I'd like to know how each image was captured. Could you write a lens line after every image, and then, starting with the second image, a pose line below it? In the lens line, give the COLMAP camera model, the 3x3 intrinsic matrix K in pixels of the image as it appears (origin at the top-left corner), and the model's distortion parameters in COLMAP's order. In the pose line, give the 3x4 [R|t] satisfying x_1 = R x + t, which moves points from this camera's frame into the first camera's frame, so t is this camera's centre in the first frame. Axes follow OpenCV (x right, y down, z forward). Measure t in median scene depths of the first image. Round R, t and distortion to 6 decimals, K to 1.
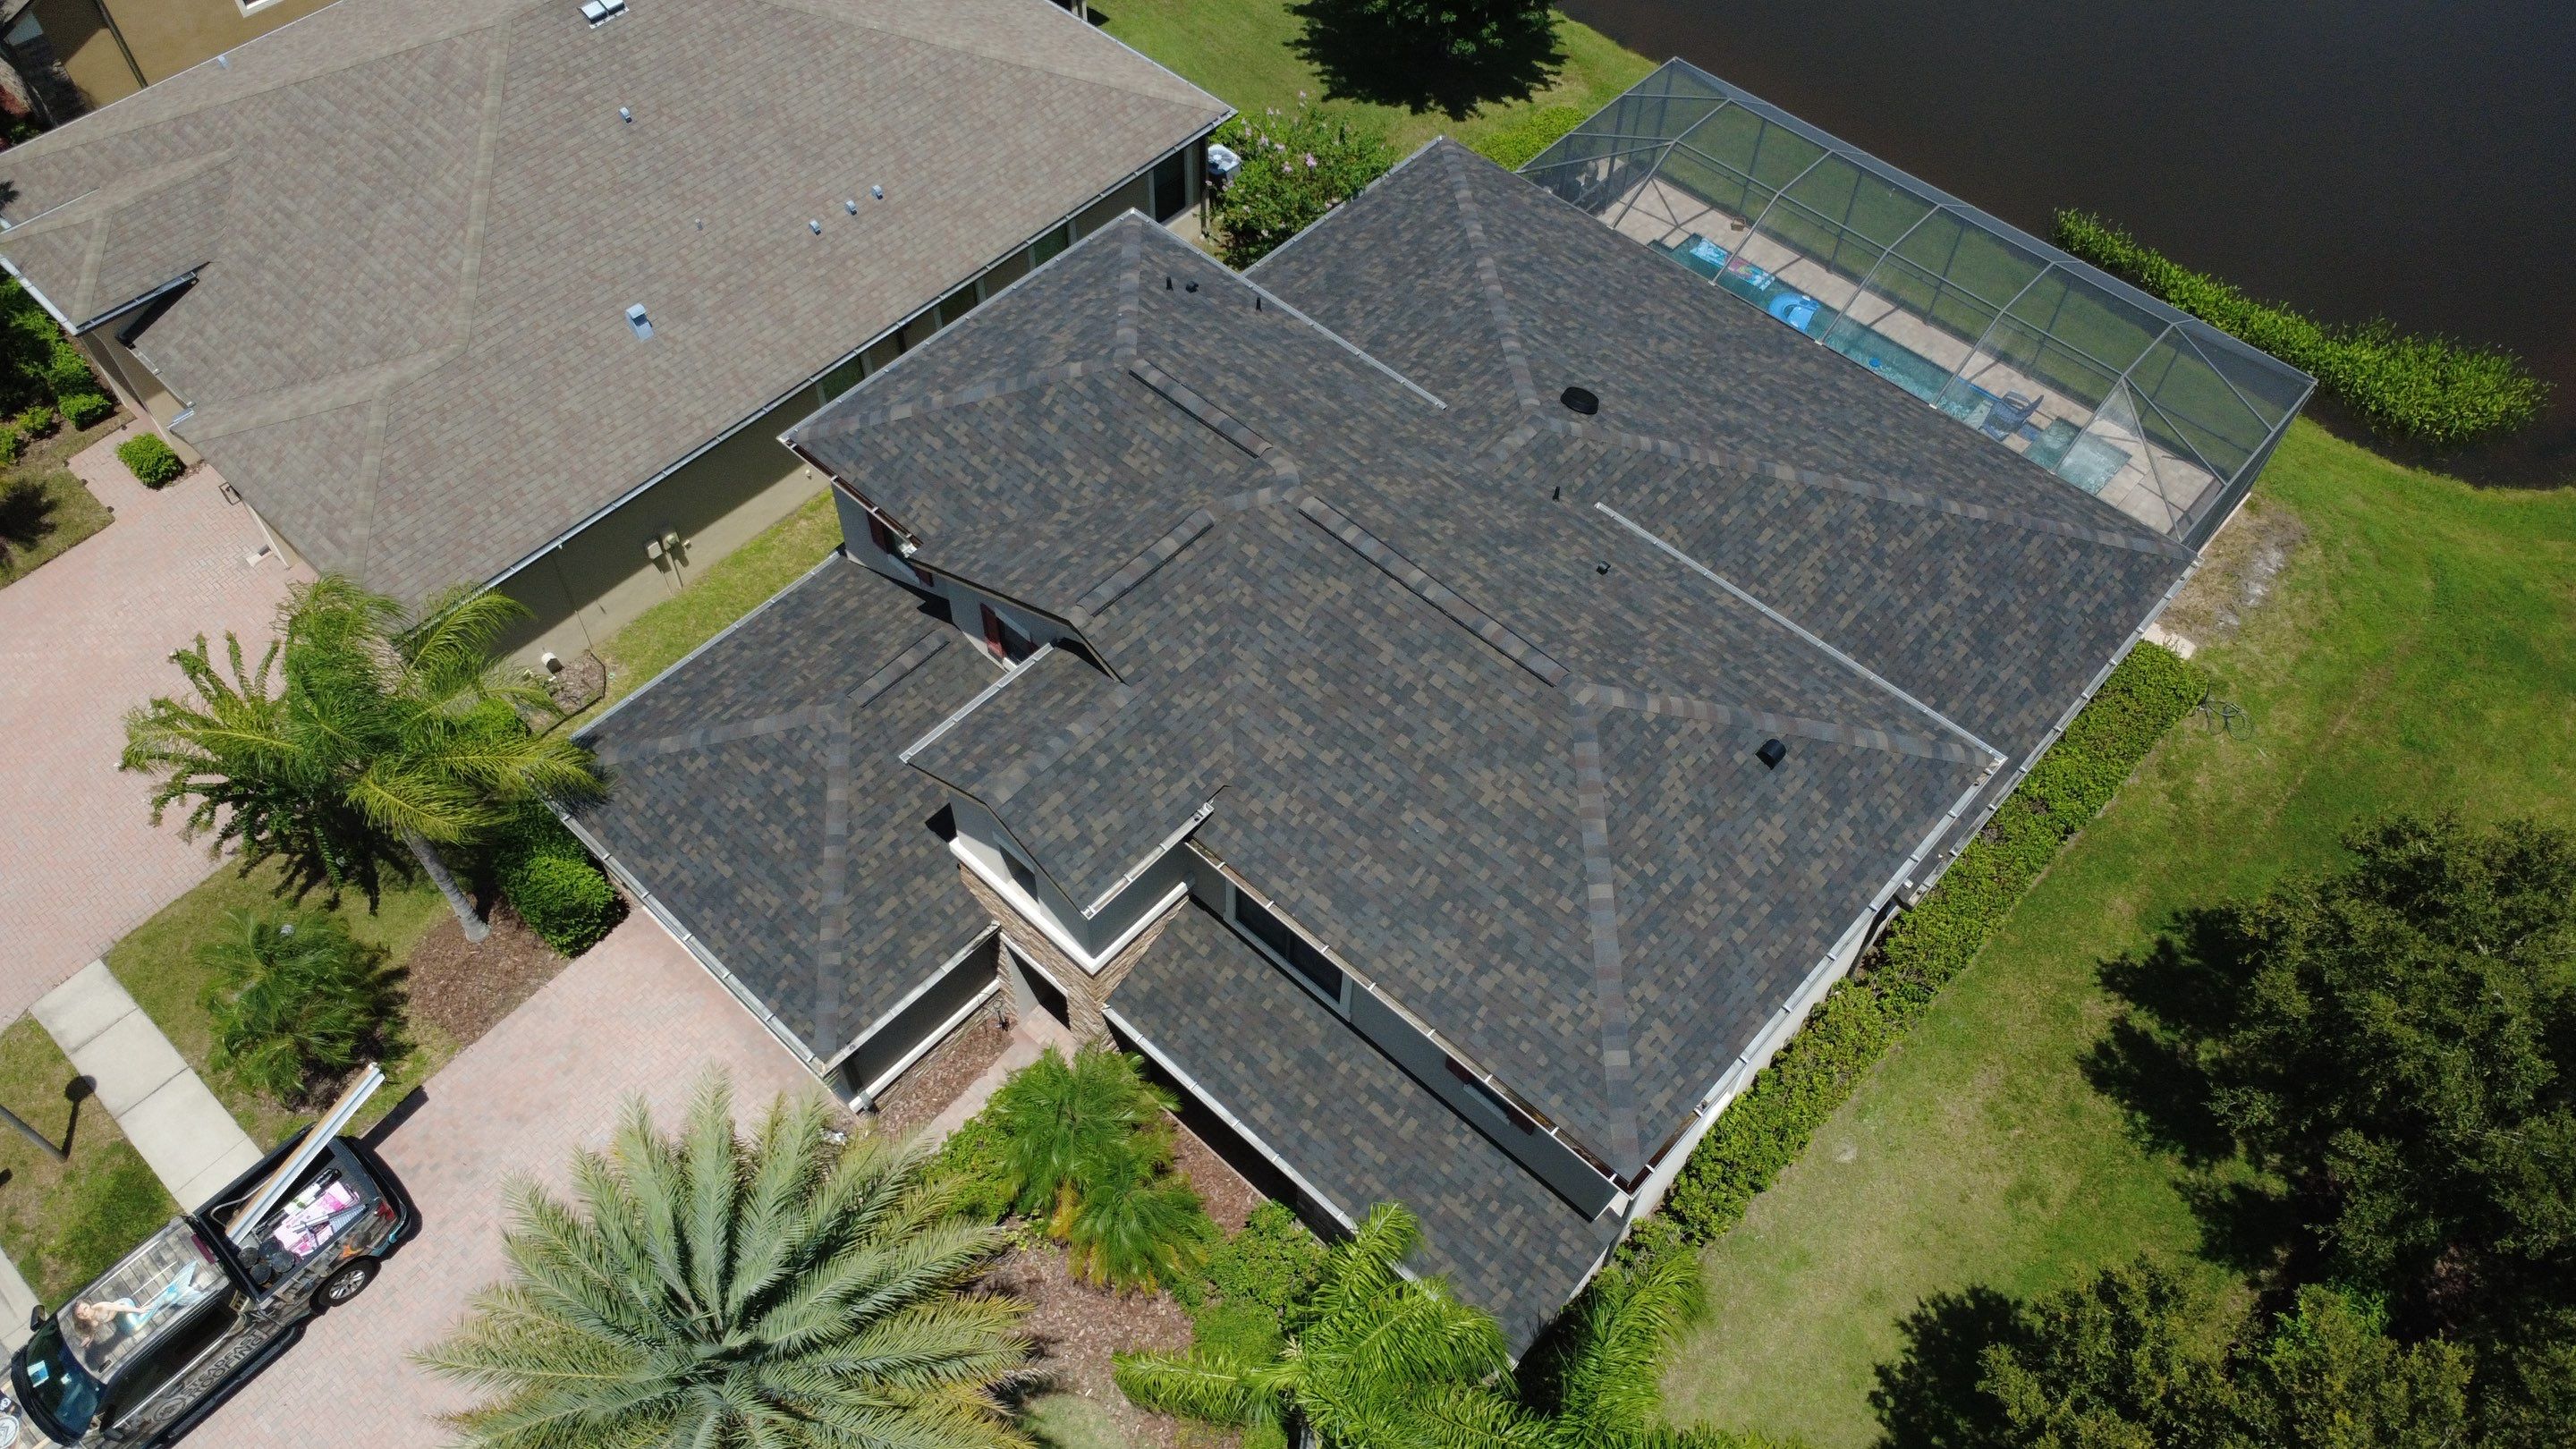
lens RADIAL K [[1878.6, 0, 1284.9], [0, 1878.6, 720.4], [0, 0, 1]] dist [-0.003848, 0.007329]
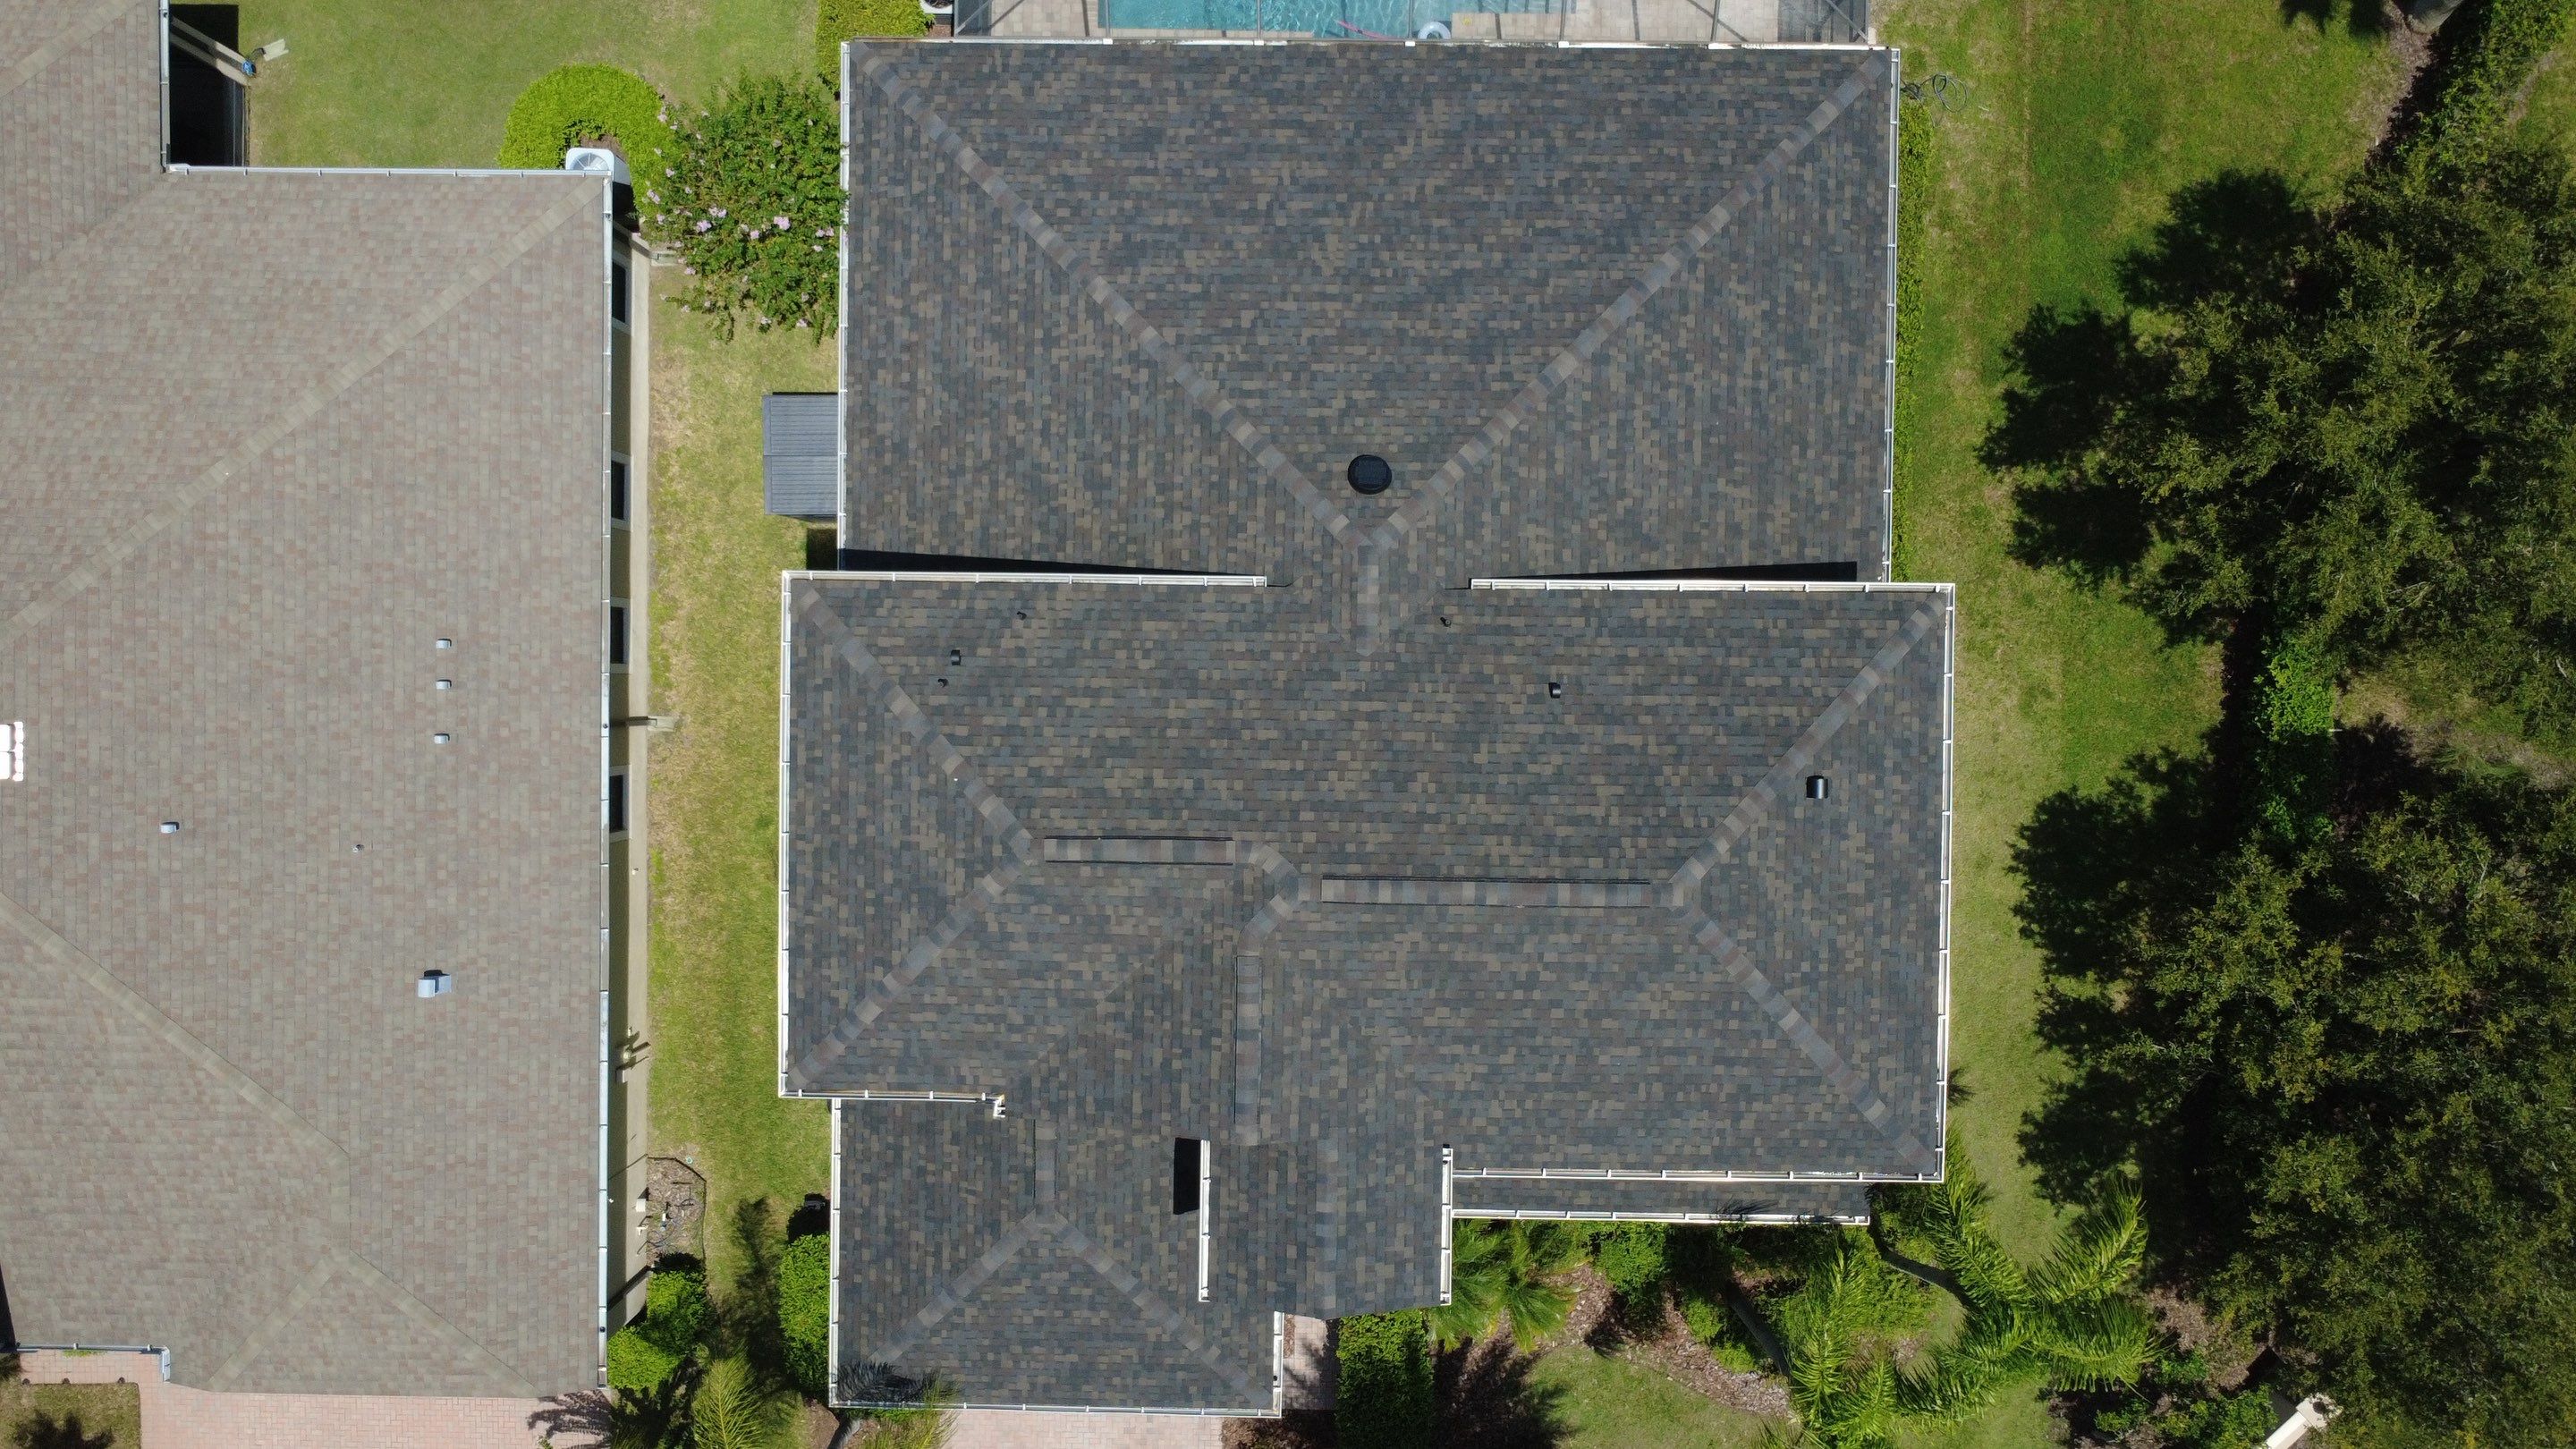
lens RADIAL K [[1878.6, 0, 1284.2], [0, 1878.6, 718.9], [0, 0, 1]] dist [-0.003848, 0.007329]
pose [[0.744406, -0.666347, -0.042899, 0.087234], [0.551477, 0.577313, 0.602148, -0.683724], [-0.376474, -0.471901, 0.797231, 0.232627]]
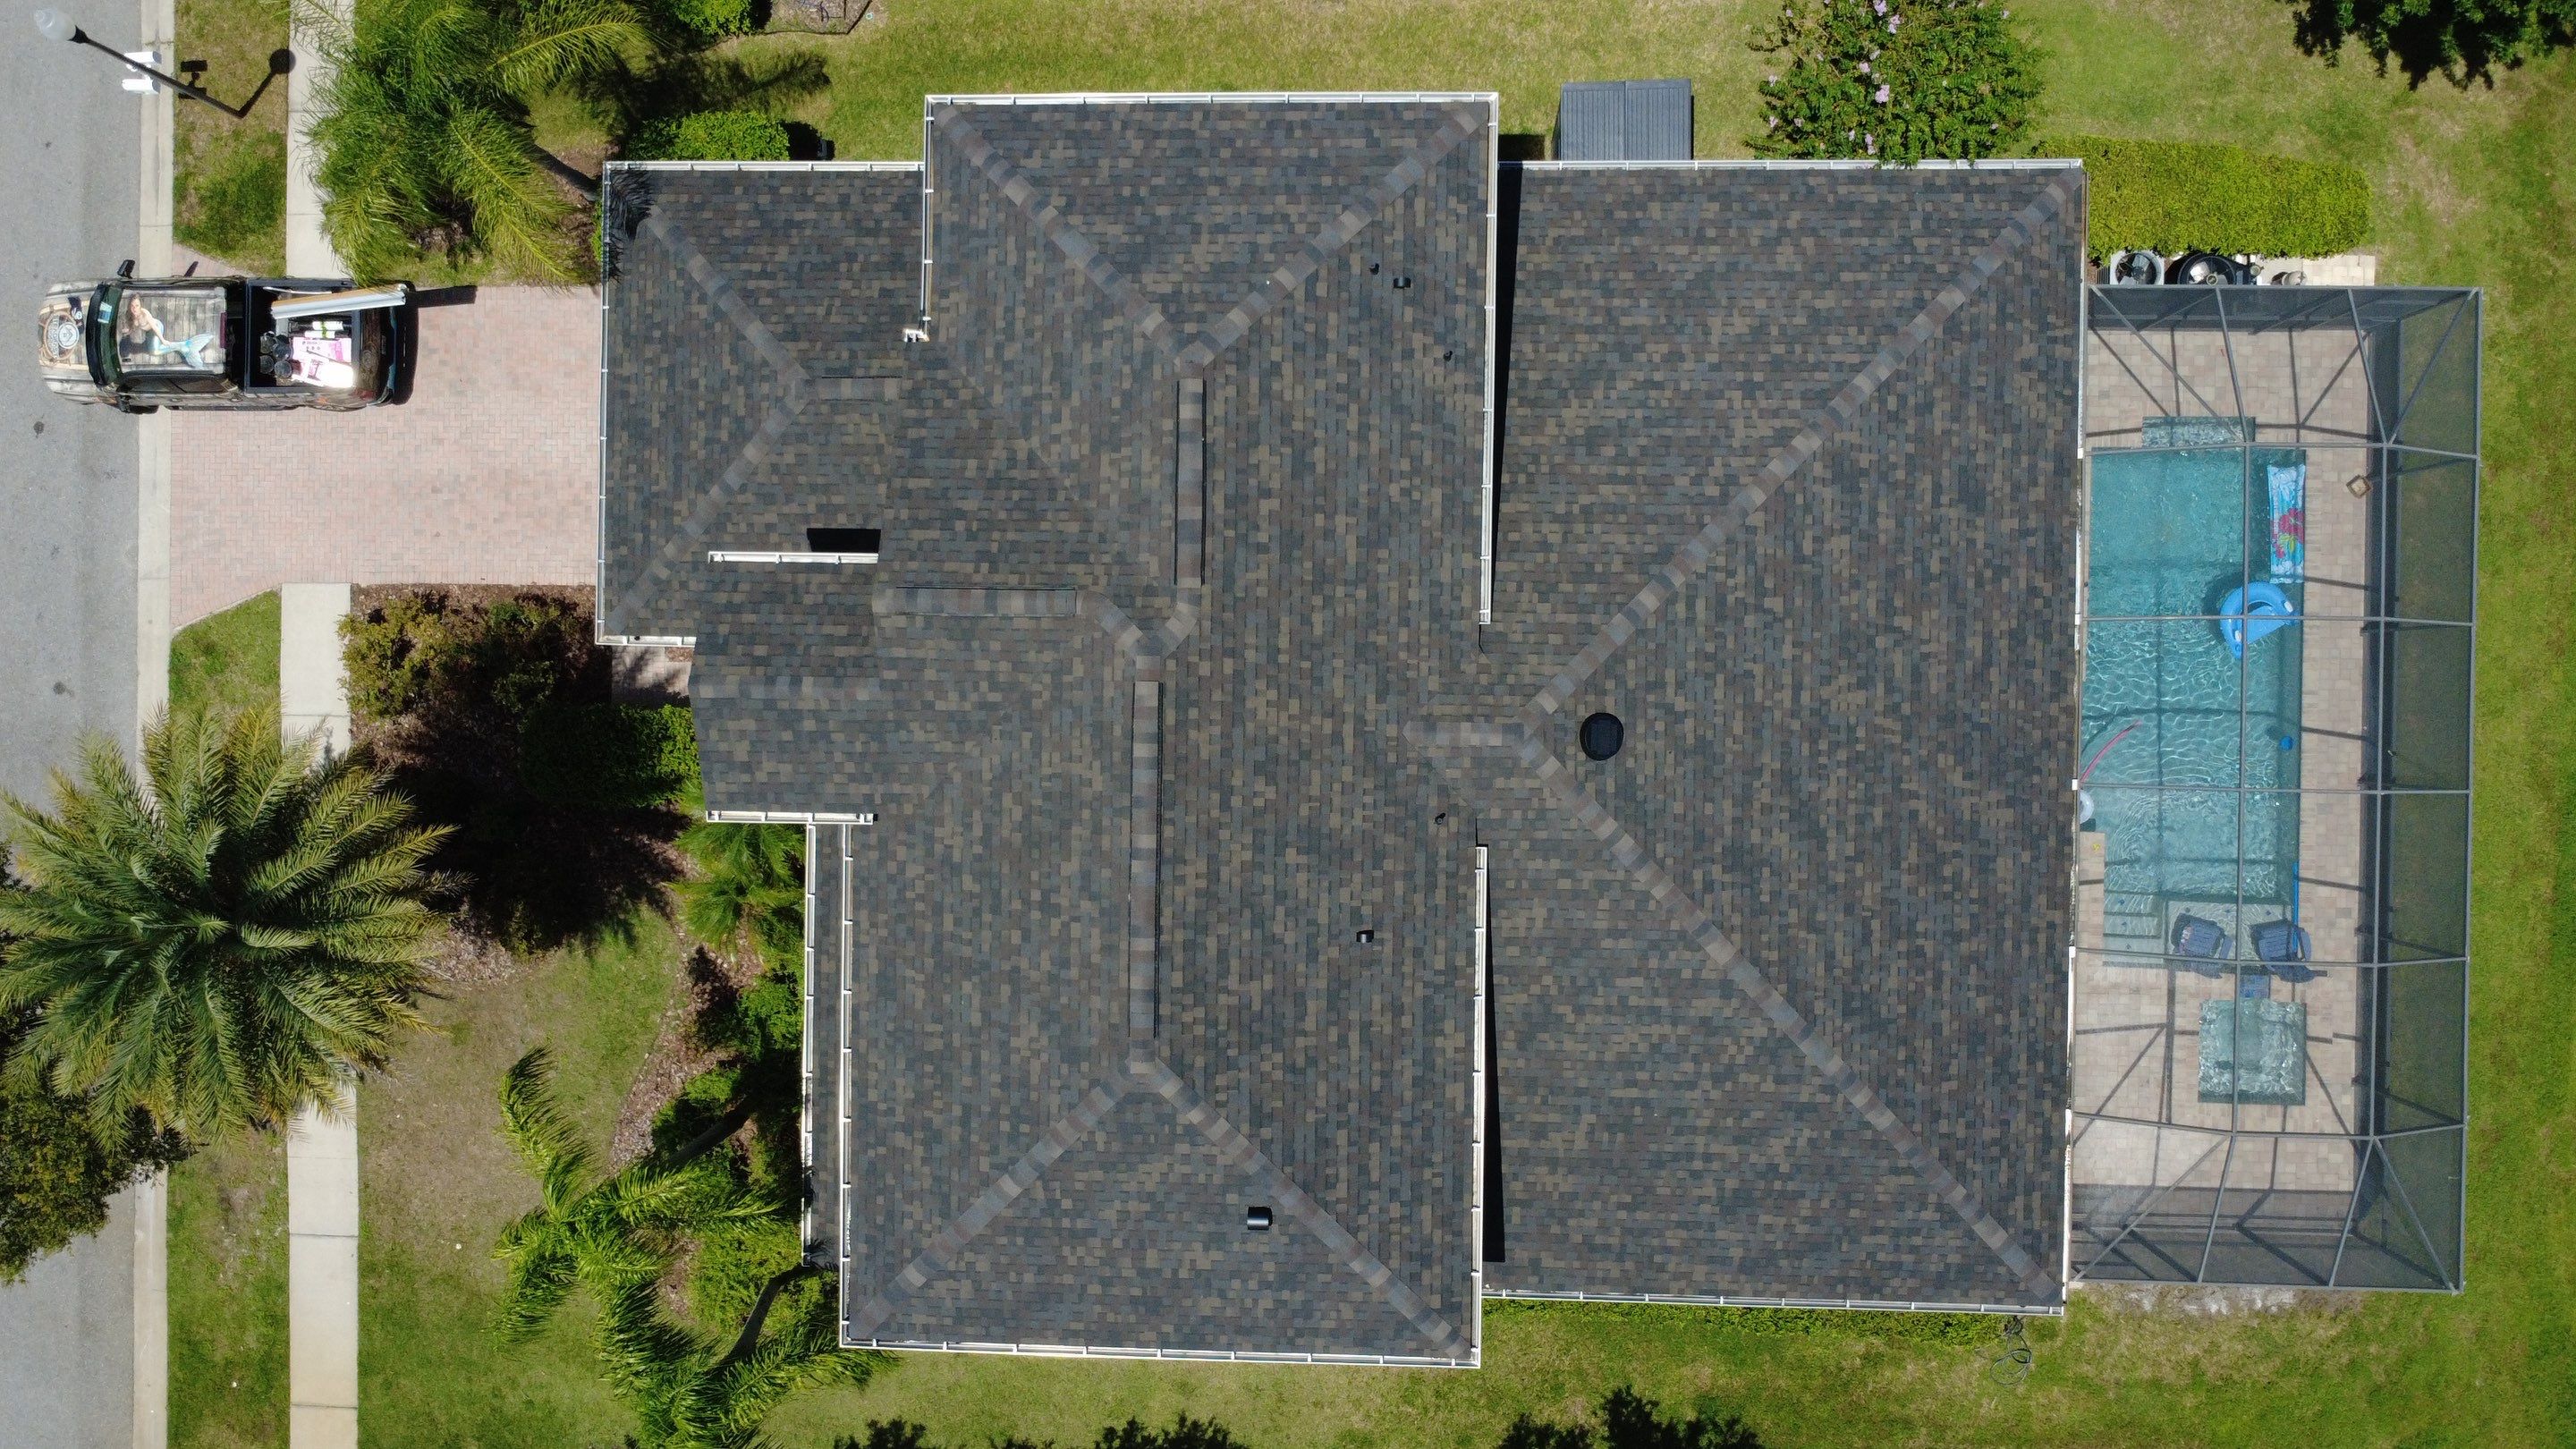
lens RADIAL K [[1878.6, 0, 1284.8], [0, 1878.6, 721.3], [0, 0, 1]] dist [-0.003848, 0.007329]
pose [[0.663915, 0.746057, -0.051141, 0.102459], [-0.554698, 0.537182, 0.635410, -0.635705], [0.501524, -0.393491, 0.770479, 0.289326]]
